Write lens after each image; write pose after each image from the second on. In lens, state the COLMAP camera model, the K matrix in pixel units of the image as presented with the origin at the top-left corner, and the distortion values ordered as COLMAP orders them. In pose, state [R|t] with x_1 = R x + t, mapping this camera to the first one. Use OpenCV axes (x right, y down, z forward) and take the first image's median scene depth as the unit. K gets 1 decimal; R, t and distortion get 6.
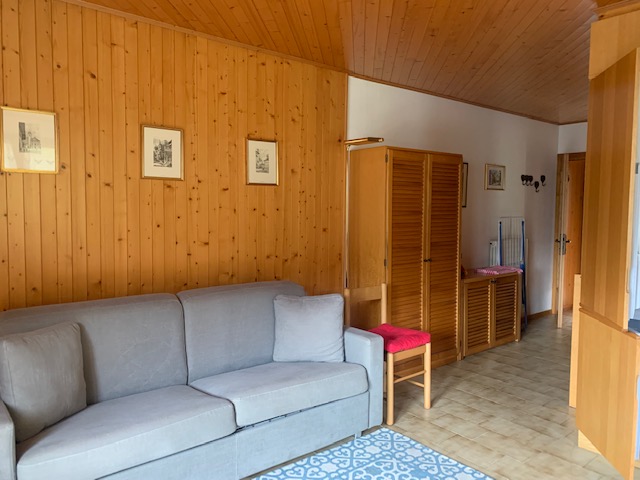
lens RADIAL K [[490.6, 0, 320.5], [0, 490.6, 236.1], [0, 0, 1]] dist [0.054945, -0.008492]
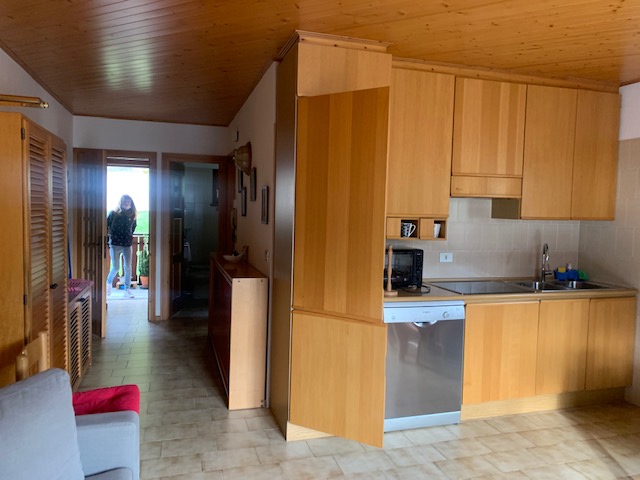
lens RADIAL K [[490.6, 0, 319.6], [0, 490.6, 242.6], [0, 0, 1]] dist [0.054945, -0.008492]
pose [[0.396644, -0.054524, 0.916352, -0.329755], [0.031452, 0.998456, 0.045796, -0.039589], [-0.917433, 0.010656, 0.397747, 0.431292]]
